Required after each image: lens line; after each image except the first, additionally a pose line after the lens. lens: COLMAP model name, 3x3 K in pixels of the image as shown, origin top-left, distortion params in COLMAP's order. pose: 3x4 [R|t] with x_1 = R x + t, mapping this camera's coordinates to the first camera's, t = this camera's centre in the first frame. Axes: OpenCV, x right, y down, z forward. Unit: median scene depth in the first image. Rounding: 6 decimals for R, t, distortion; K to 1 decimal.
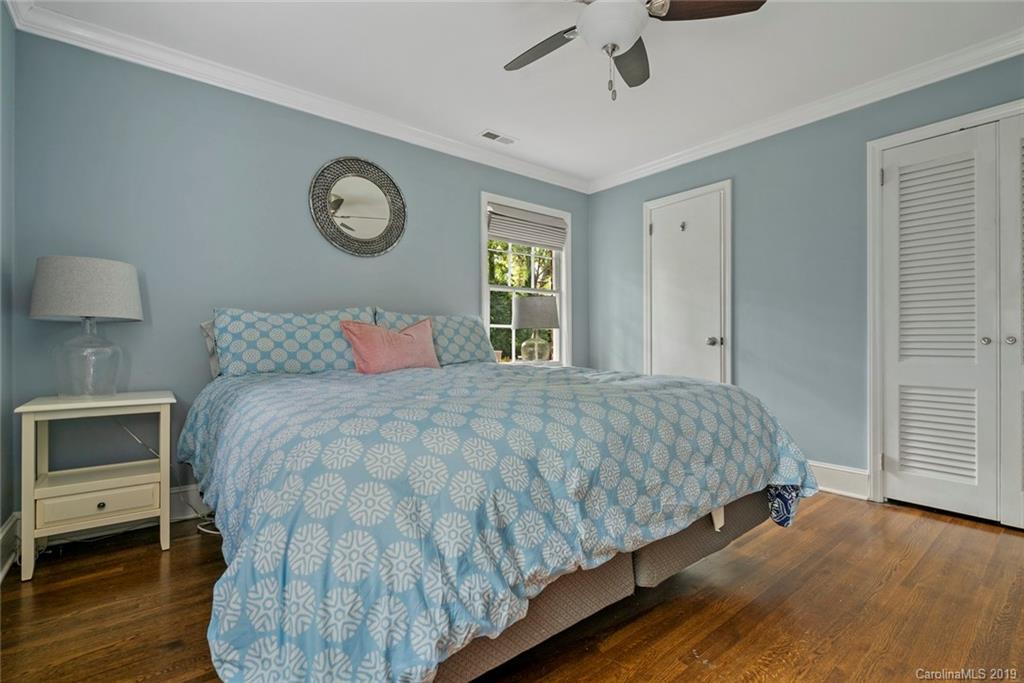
lens RADIAL K [[491.7, 0, 518.2], [0, 491.7, 339.0], [0, 0, 1]] dist [-0.023390, 0.012711]
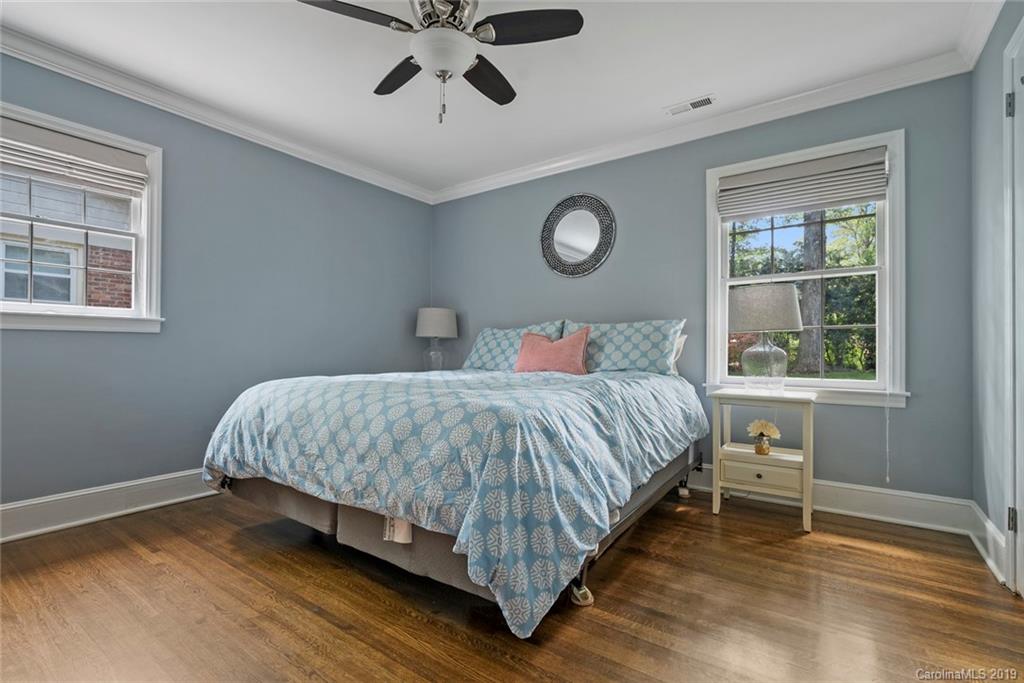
lens RADIAL K [[464.4, 0, 510.0], [0, 464.4, 344.3], [0, 0, 1]] dist [-0.000666, -0.000012]
pose [[0.238214, -0.000872, -0.971212, 0.755781], [0.009491, 0.999954, 0.001430, -0.001128], [0.971166, -0.009558, 0.238212, 0.559044]]
